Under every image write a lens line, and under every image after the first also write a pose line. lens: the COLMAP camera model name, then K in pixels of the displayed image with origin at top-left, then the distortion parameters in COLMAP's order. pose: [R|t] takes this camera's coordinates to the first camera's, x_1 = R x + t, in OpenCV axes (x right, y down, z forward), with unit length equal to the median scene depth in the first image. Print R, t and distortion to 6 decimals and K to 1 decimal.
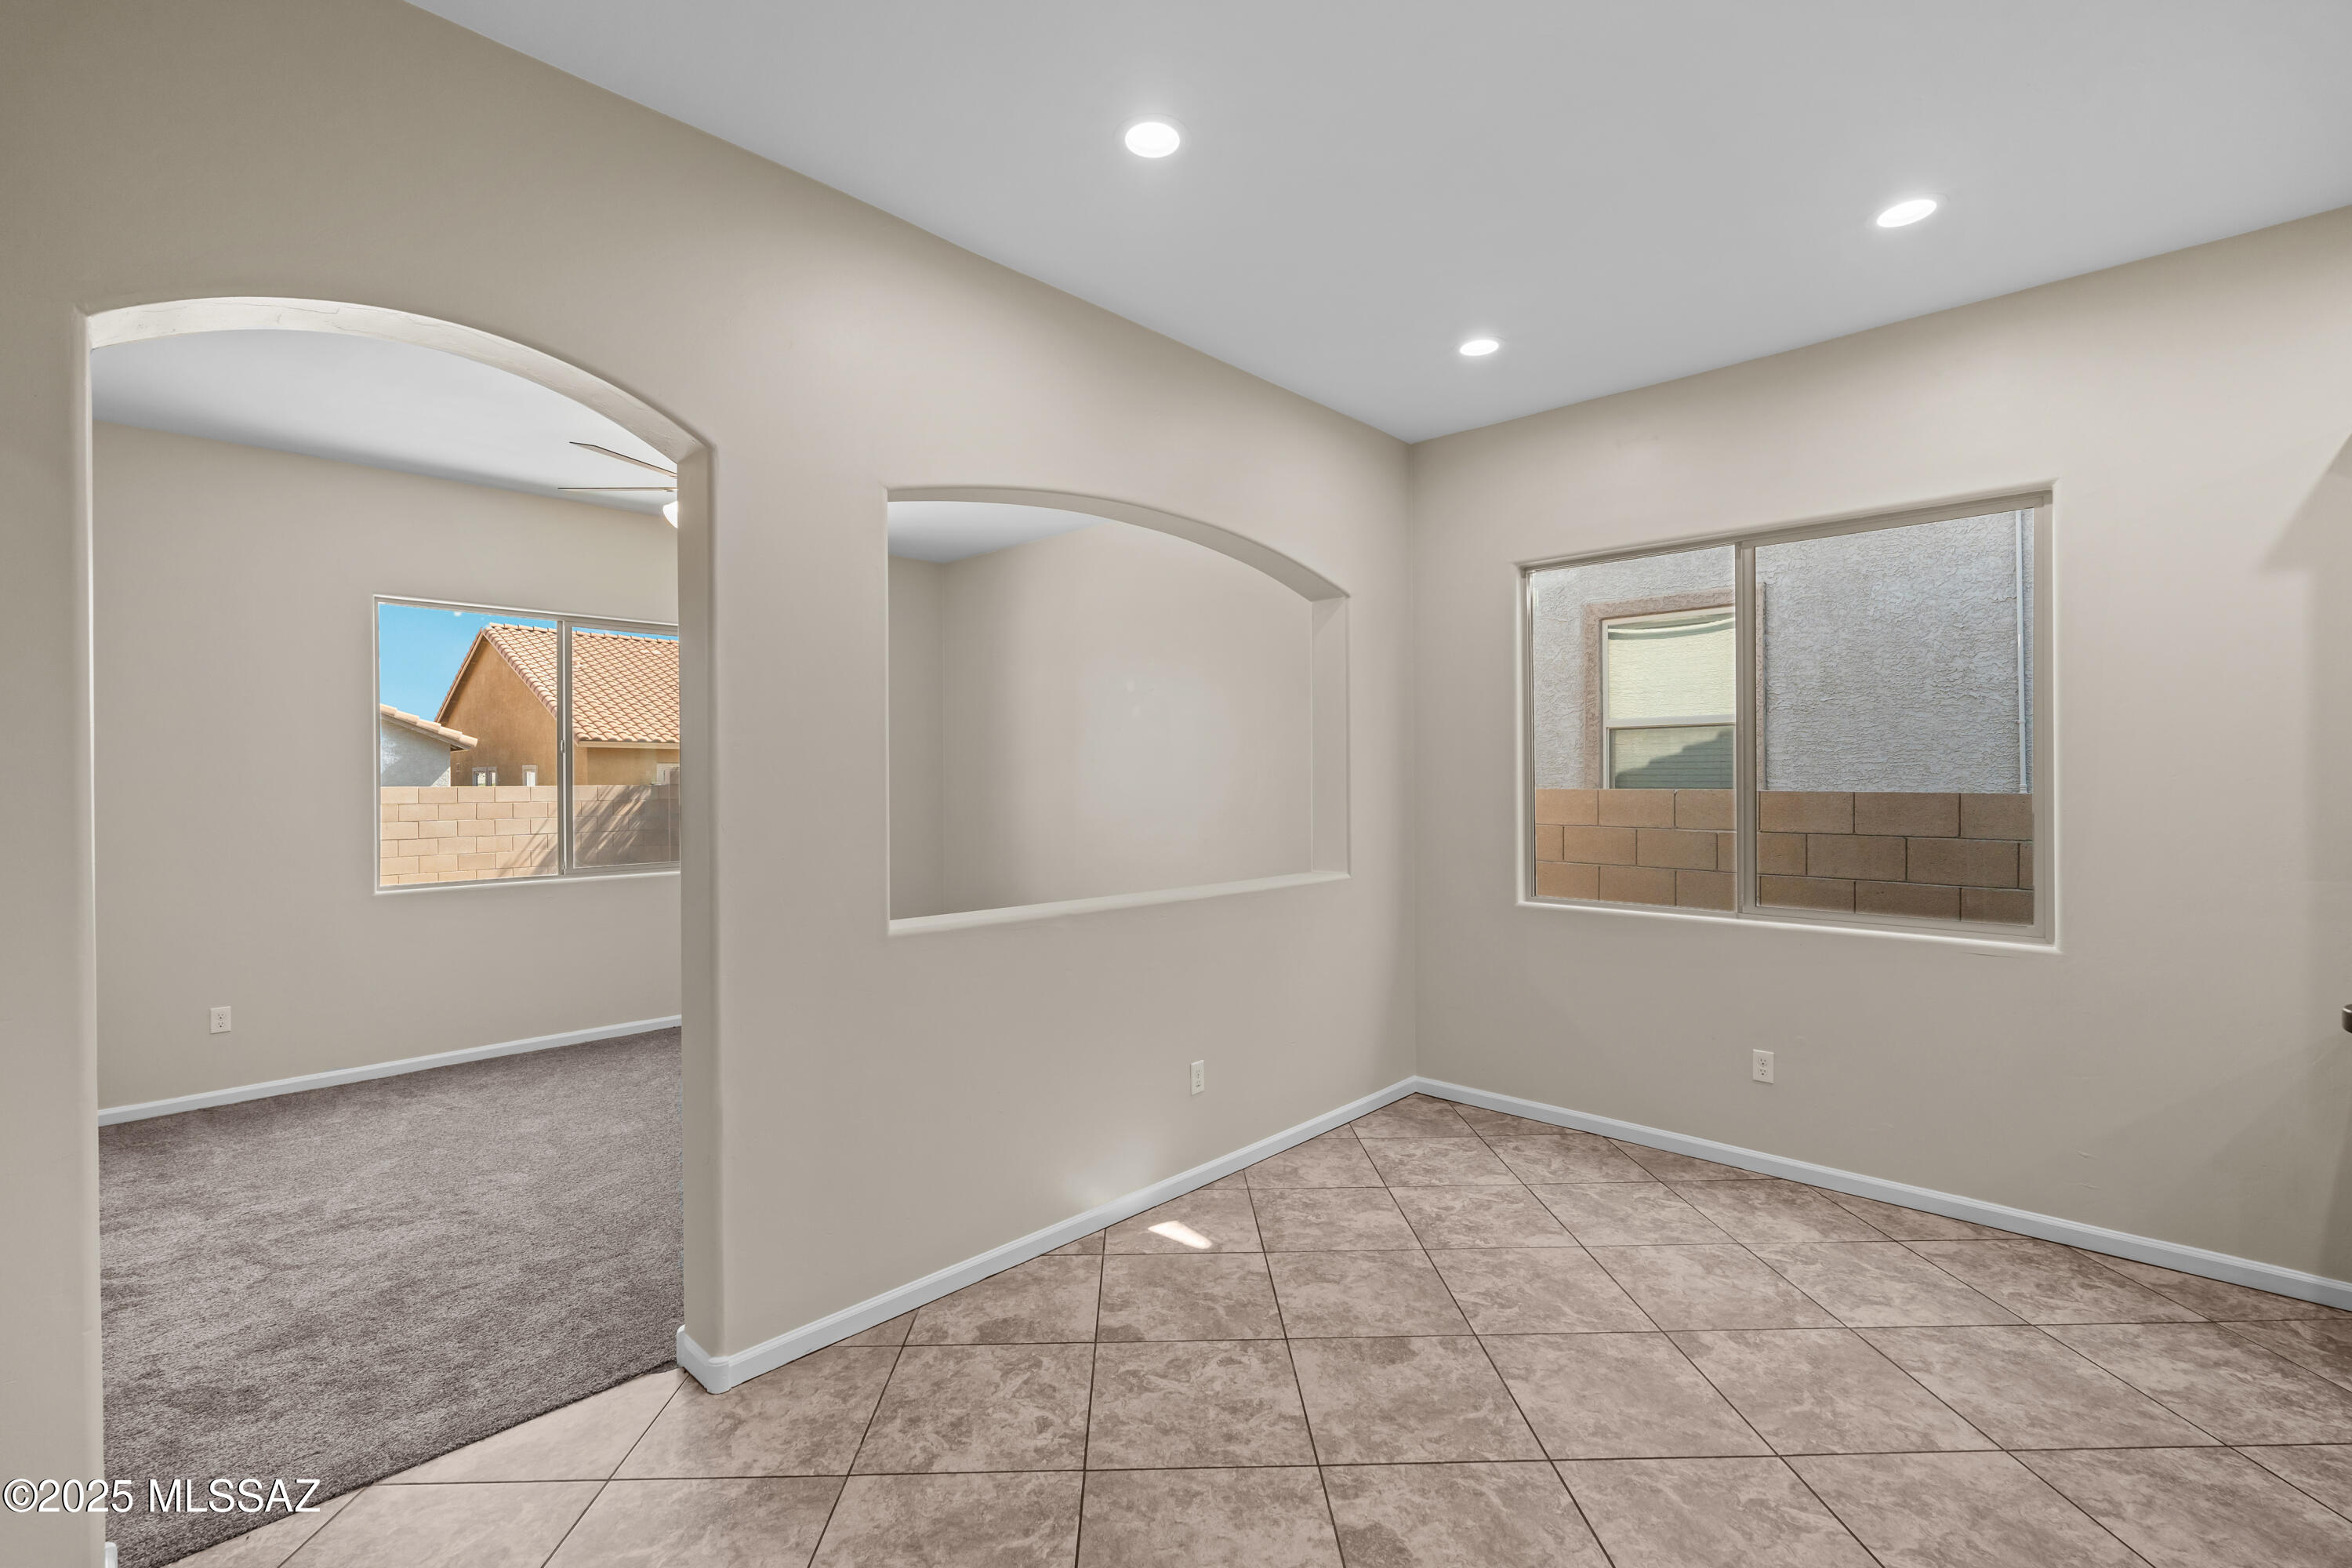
lens RADIAL K [[1032.1, 0, 1167.0], [0, 1032.1, 779.1], [0, 0, 1]] dist [-0.003826, 0.000091]
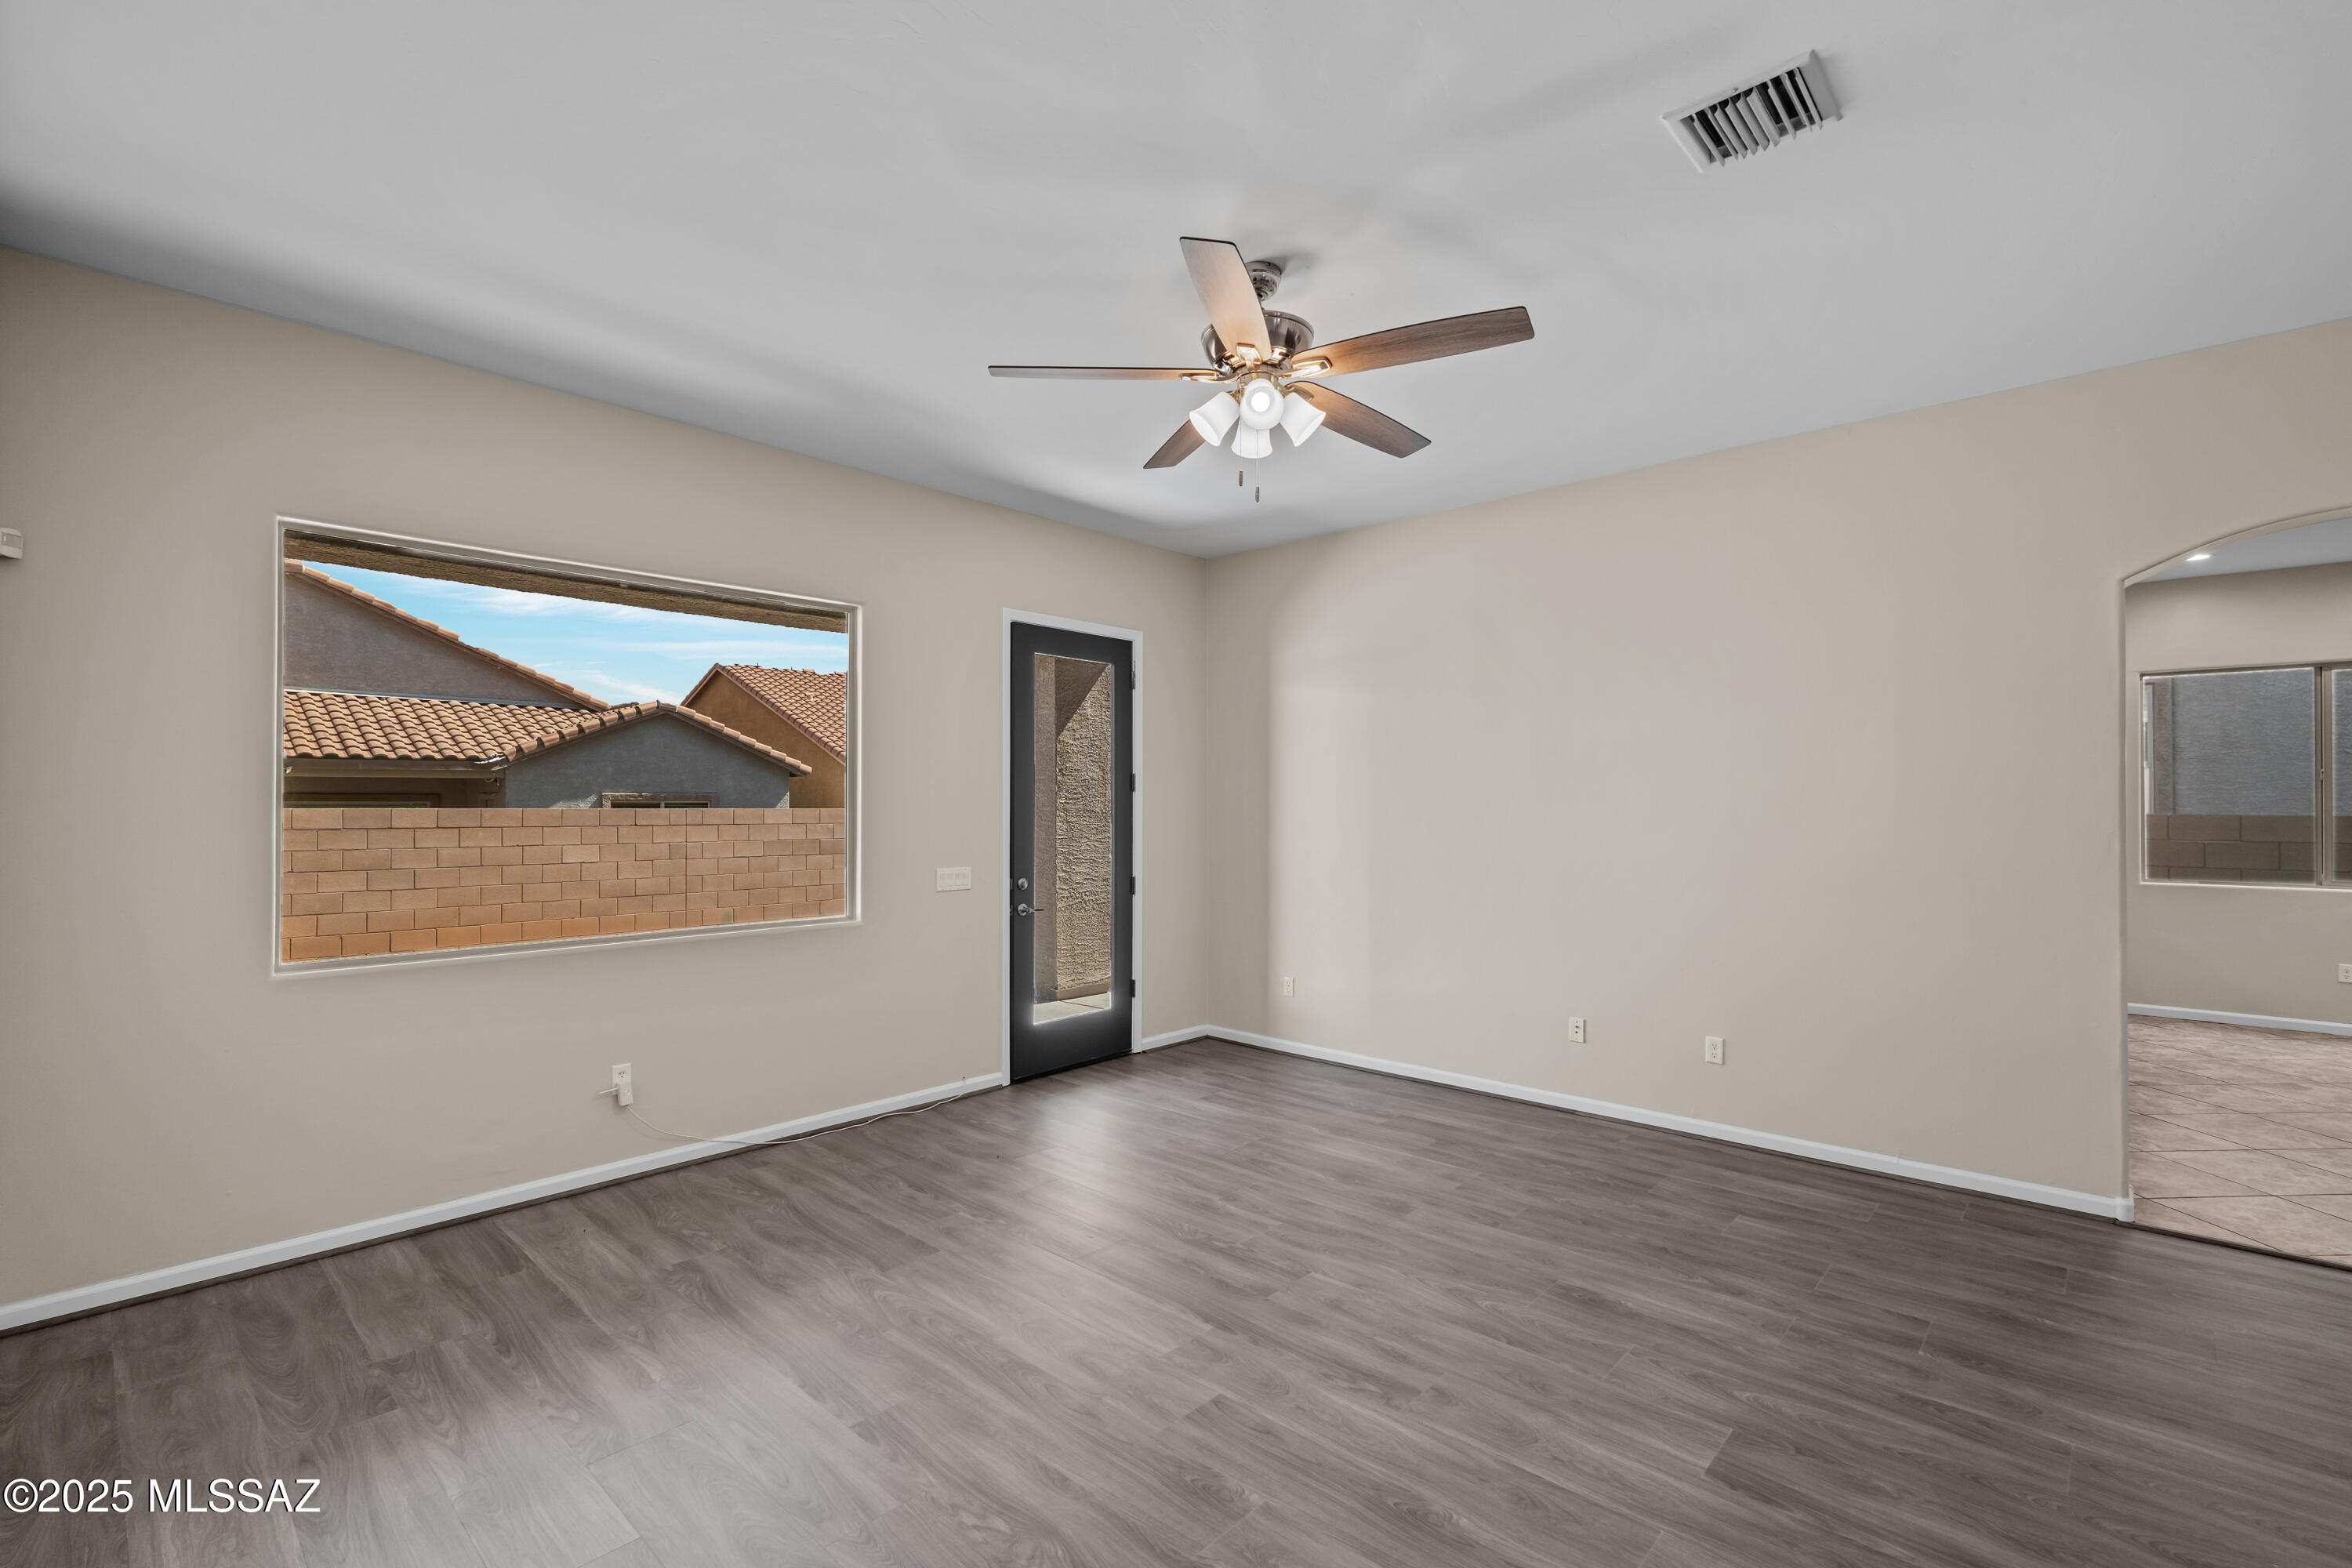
lens RADIAL K [[1032.1, 0, 1164.4], [0, 1032.1, 800.5], [0, 0, 1]] dist [-0.003826, 0.000091]
pose [[0.999970, 0.005542, 0.005332, -1.188423], [-0.005513, 0.999970, -0.005459, 0.008831], [-0.005362, 0.005430, 0.999971, -0.596730]]
